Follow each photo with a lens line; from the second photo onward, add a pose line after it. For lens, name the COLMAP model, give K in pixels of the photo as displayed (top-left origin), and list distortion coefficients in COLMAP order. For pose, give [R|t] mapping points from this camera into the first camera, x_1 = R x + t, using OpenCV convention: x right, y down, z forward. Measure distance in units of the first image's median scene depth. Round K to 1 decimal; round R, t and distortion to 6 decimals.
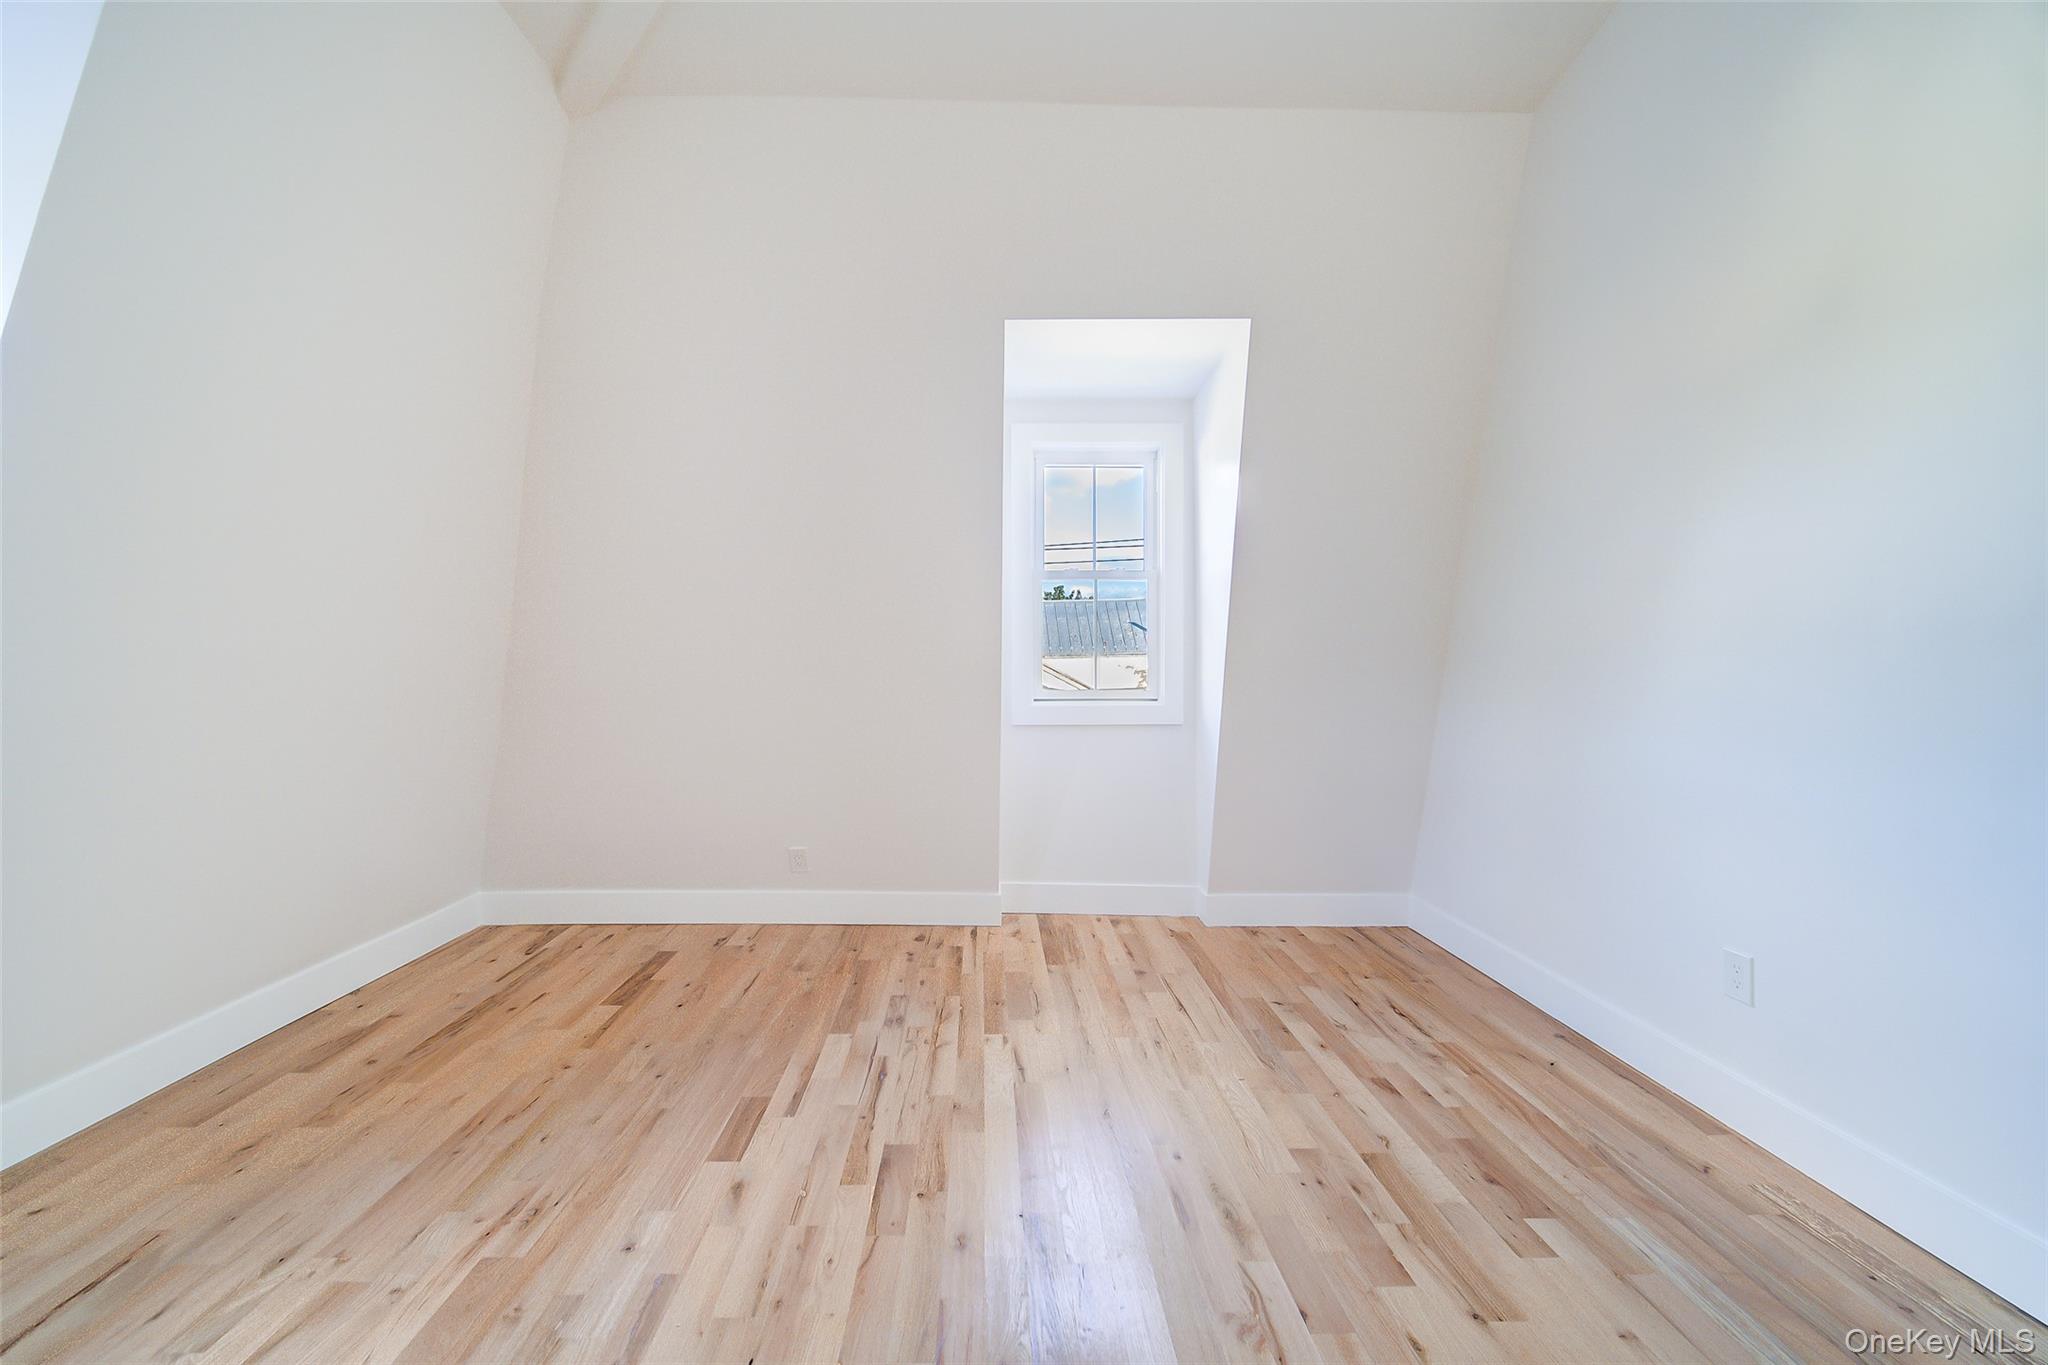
lens RADIAL K [[815.3, 0, 1005.8], [0, 815.3, 683.0], [0, 0, 1]] dist [-0.001243, -0.000347]
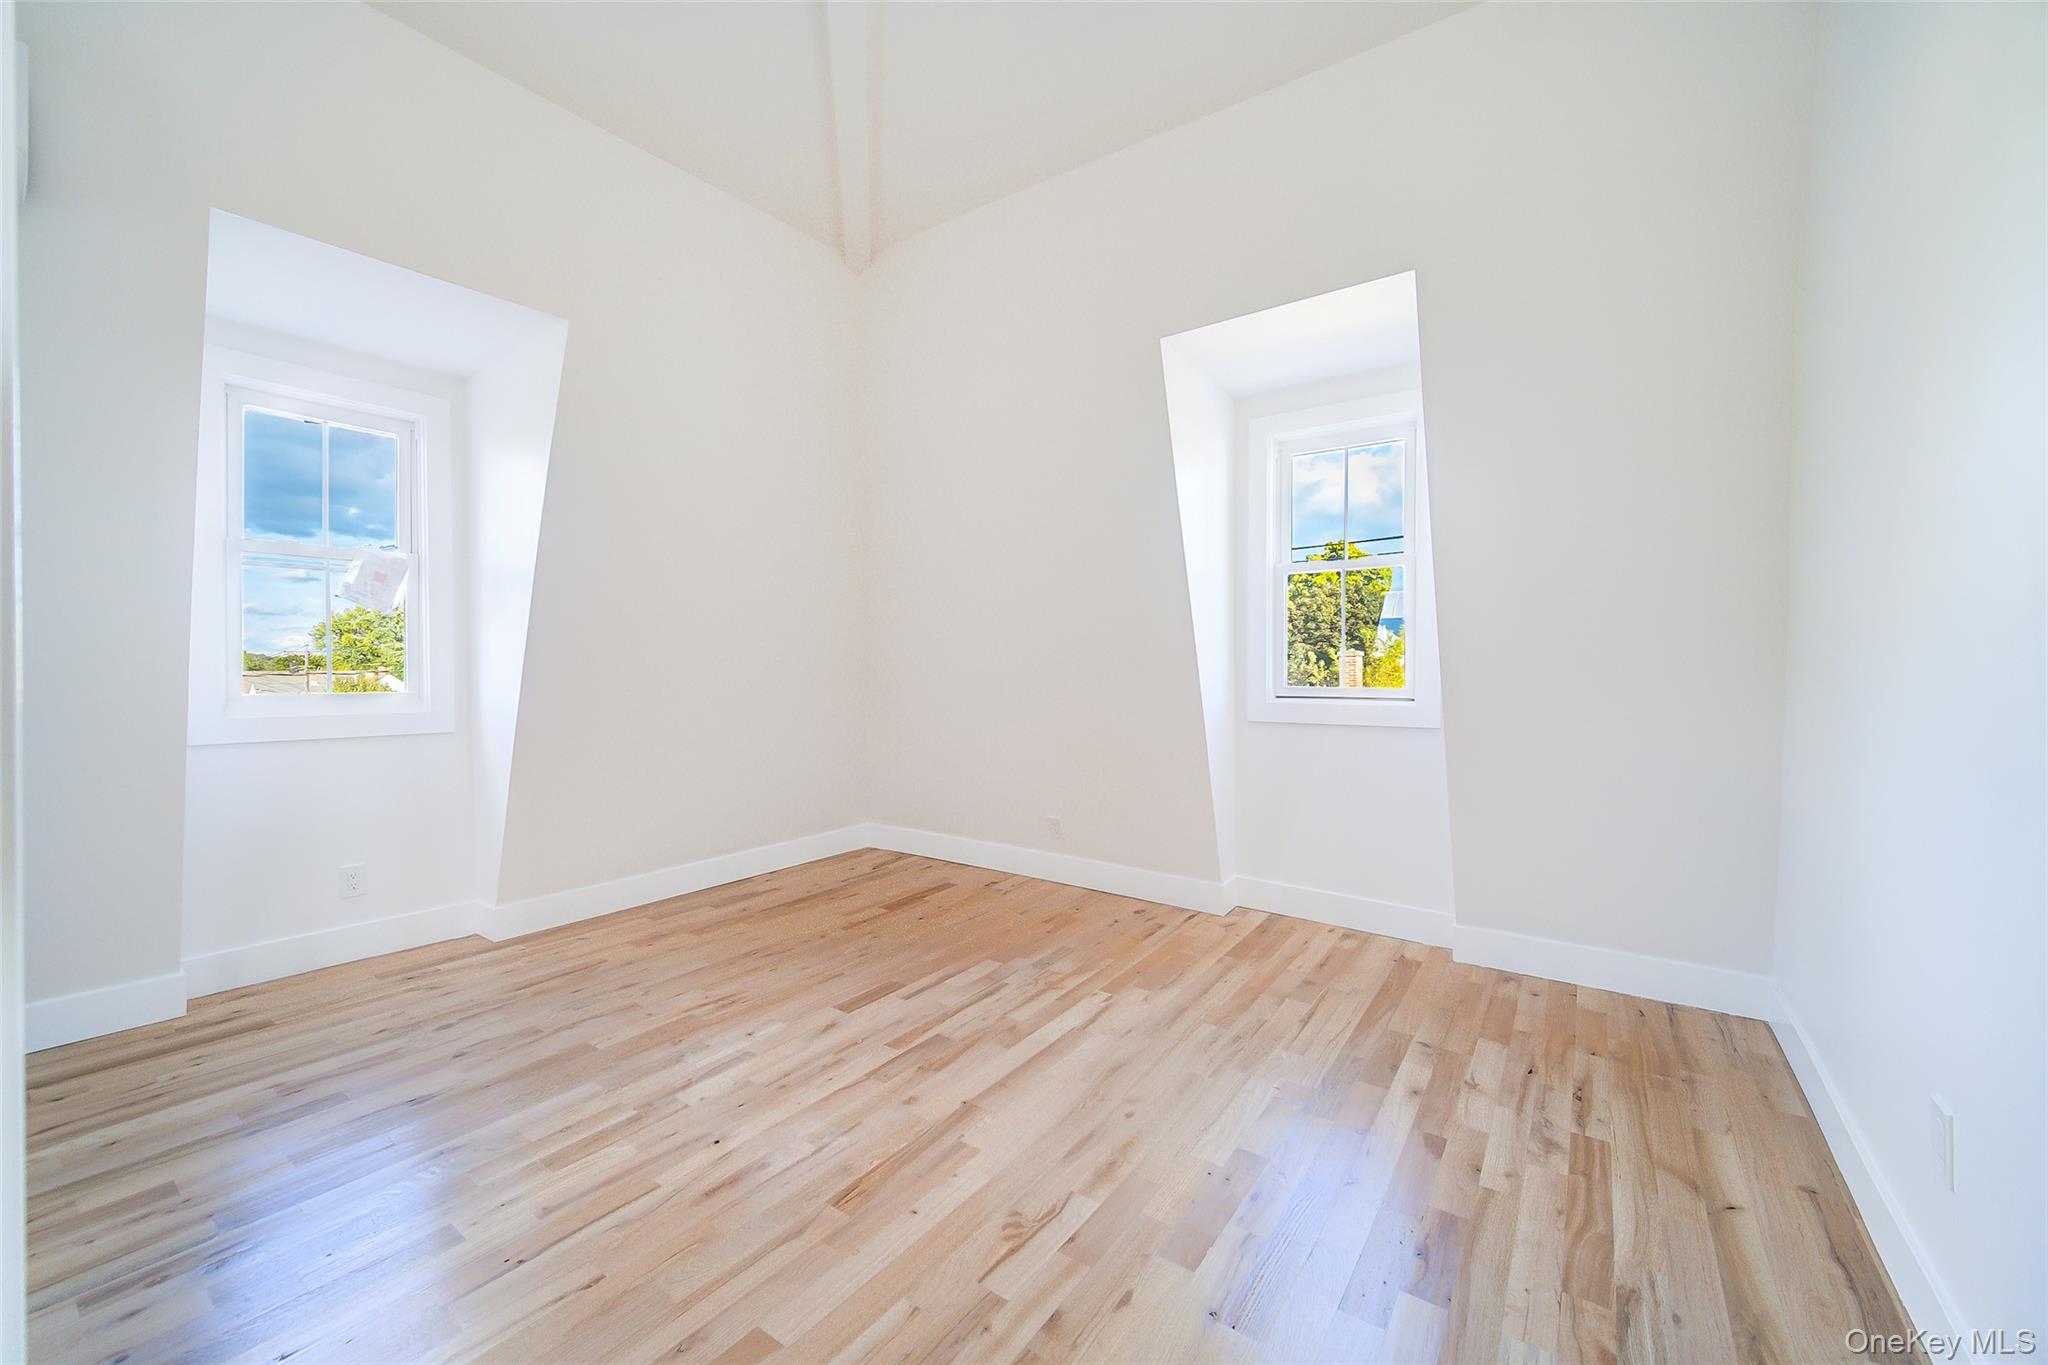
lens RADIAL K [[815.3, 0, 1005.8], [0, 815.3, 683.0], [0, 0, 1]] dist [-0.001243, -0.000347]
pose [[0.795872, 0.011642, -0.605353, 0.589656], [-0.008349, 0.999931, 0.008253, -0.001512], [0.605408, -0.001515, 0.795914, 0.030839]]
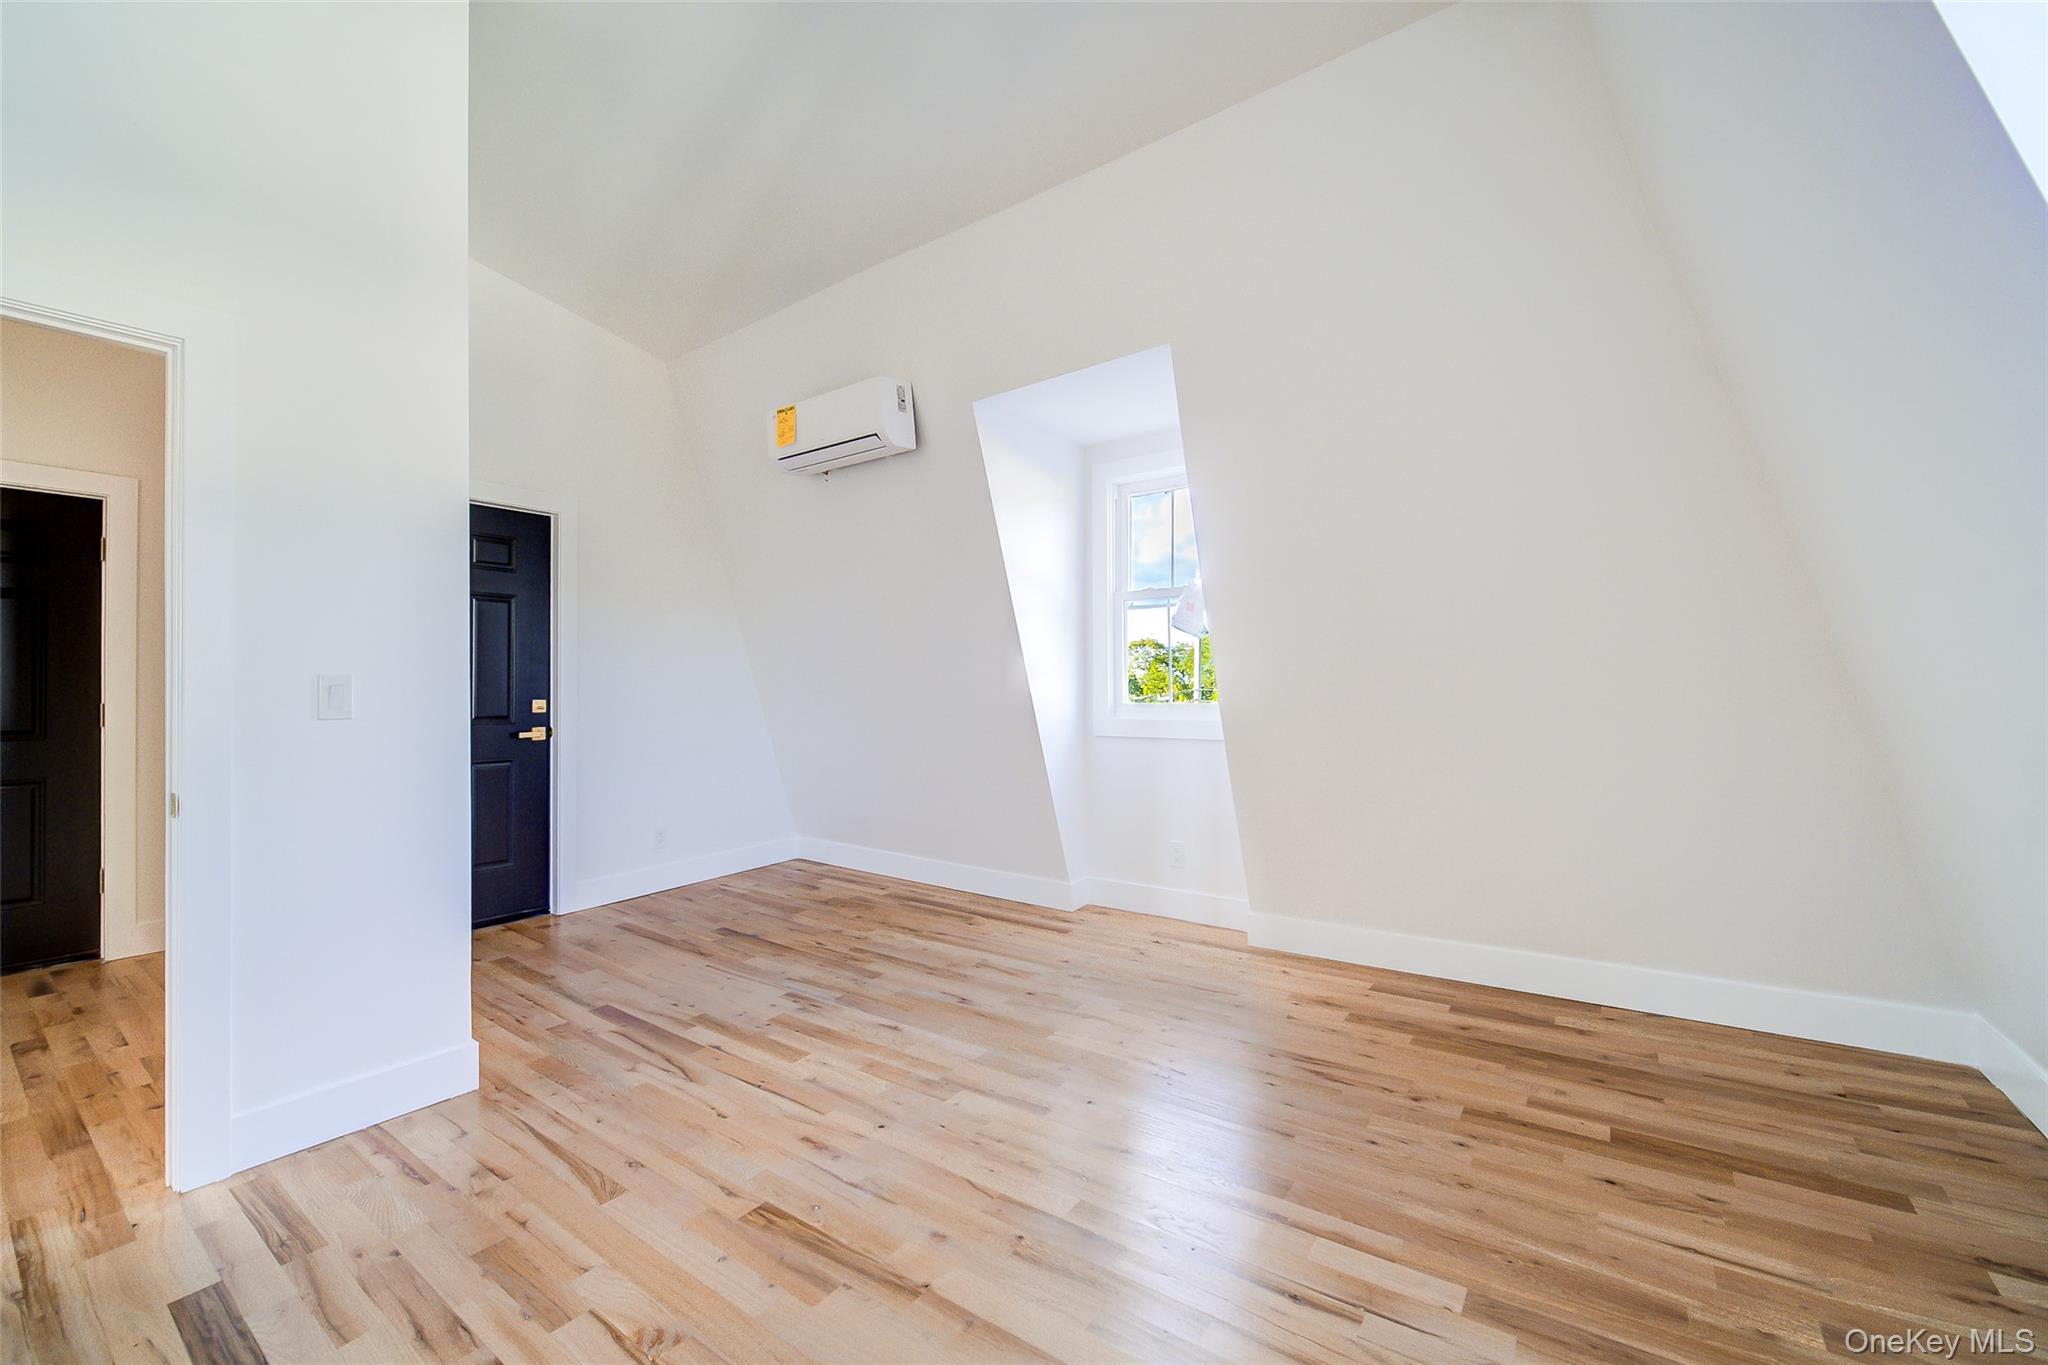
lens RADIAL K [[849.3, 0, 1003.0], [0, 849.3, 677.0], [0, 0, 1]] dist [-0.000913, -0.000201]
pose [[-0.617917, 0.007095, -0.786211, 0.512227], [0.008397, 0.999962, 0.002425, -0.024030], [0.786198, -0.005104, -0.617953, 1.195509]]
